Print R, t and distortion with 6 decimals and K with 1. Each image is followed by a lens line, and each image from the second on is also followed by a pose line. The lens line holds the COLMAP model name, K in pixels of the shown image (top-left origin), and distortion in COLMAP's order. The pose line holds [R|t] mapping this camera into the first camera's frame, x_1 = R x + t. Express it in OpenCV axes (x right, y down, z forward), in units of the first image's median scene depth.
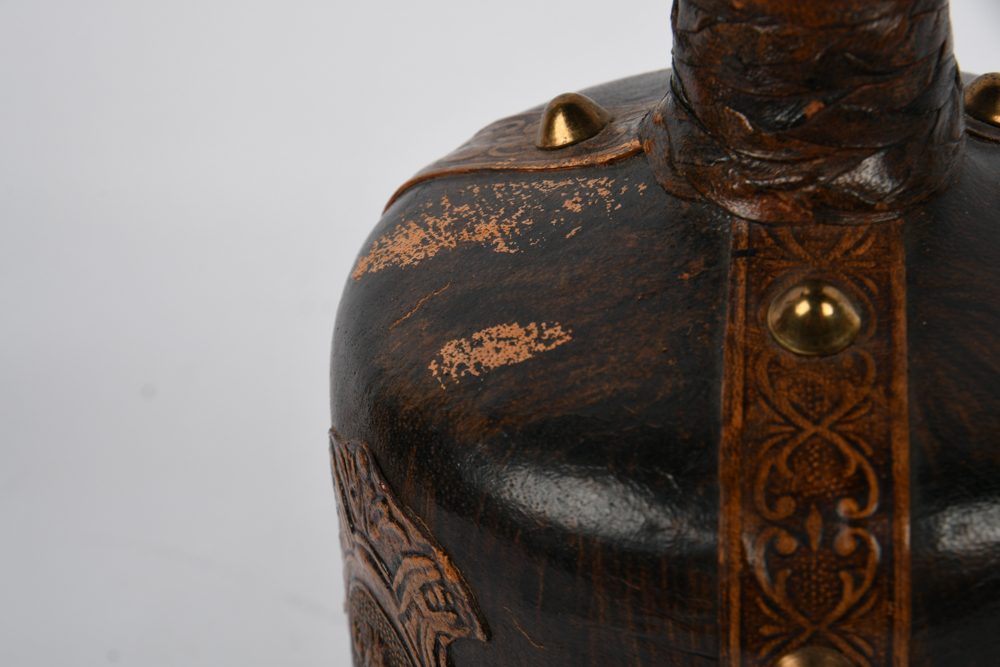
lens RADIAL K [[3417.8, 0, 502.7], [0, 3417.8, 327.8], [0, 0, 1]] dist [0.520132, 0.000000]
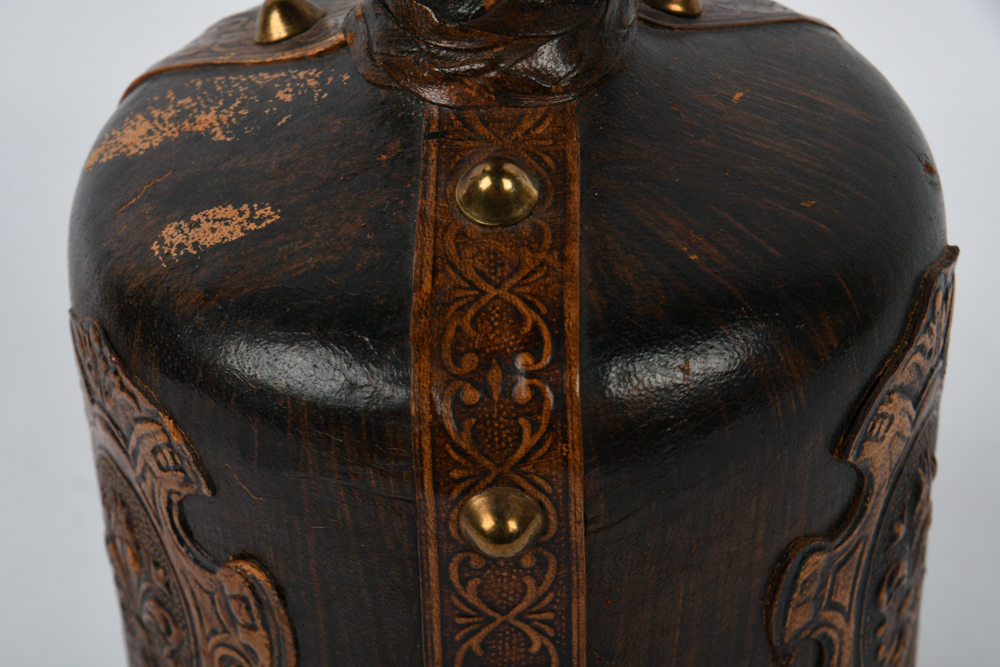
lens RADIAL K [[3417.8, 0, 497.2], [0, 3417.8, 341.4], [0, 0, 1]] dist [0.520132, 0.000000]
pose [[0.998652, -0.030609, 0.041914, 0.042311], [0.029202, 0.999003, 0.033763, 0.007751], [-0.042905, -0.032494, 0.998551, -0.097380]]
